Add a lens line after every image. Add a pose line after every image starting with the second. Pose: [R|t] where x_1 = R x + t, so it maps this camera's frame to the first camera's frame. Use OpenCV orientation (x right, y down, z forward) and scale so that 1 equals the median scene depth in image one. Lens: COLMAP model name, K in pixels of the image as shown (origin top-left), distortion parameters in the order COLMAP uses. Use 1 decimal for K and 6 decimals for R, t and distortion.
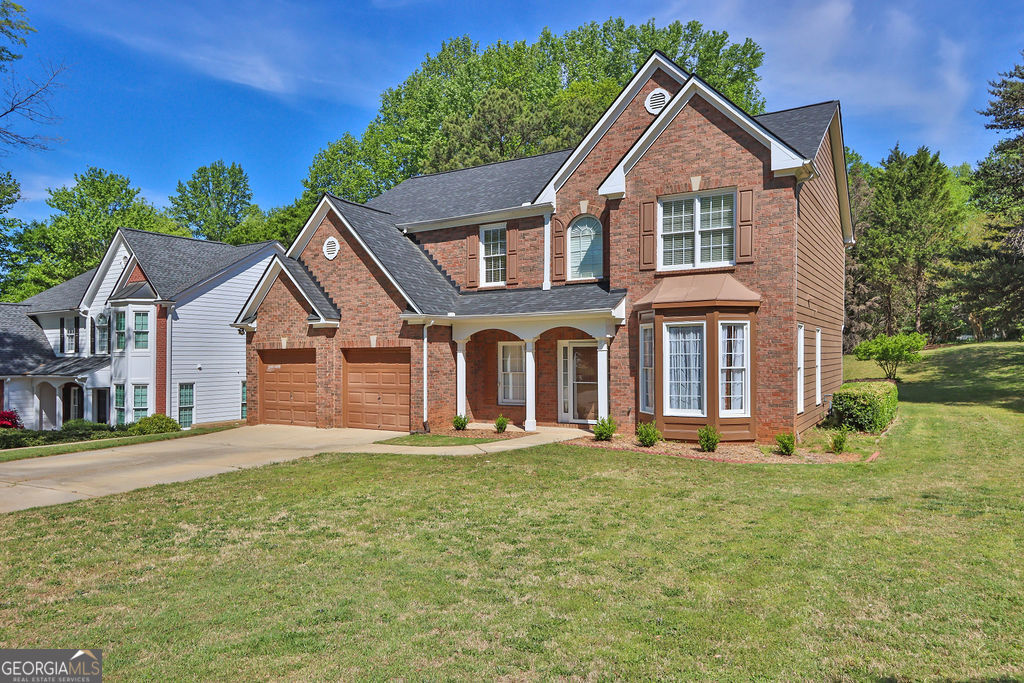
lens RADIAL K [[691.8, 0, 512.1], [0, 691.8, 343.7], [0, 0, 1]] dist [-0.004761, -0.001789]
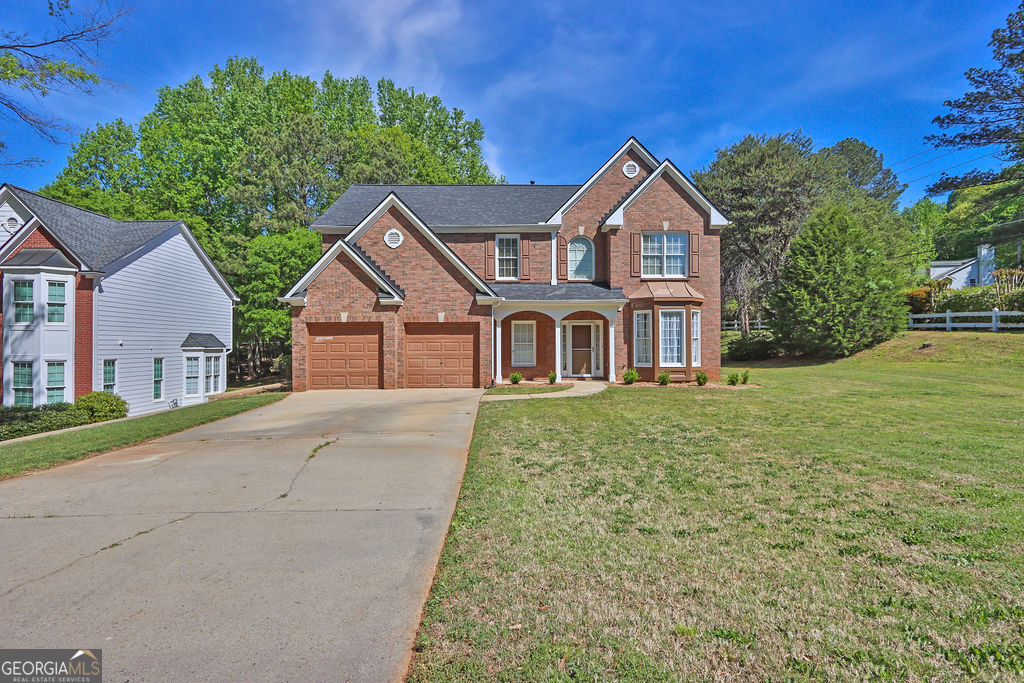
lens RADIAL K [[533.4, 0, 512.8], [0, 533.4, 346.0], [0, 0, 1]] dist [-0.013878, 0.000327]
pose [[0.831325, 0.002457, 0.555781, -0.618216], [-0.010655, 0.999877, 0.011518, 0.035455], [-0.555685, -0.015497, 0.831249, 0.124053]]
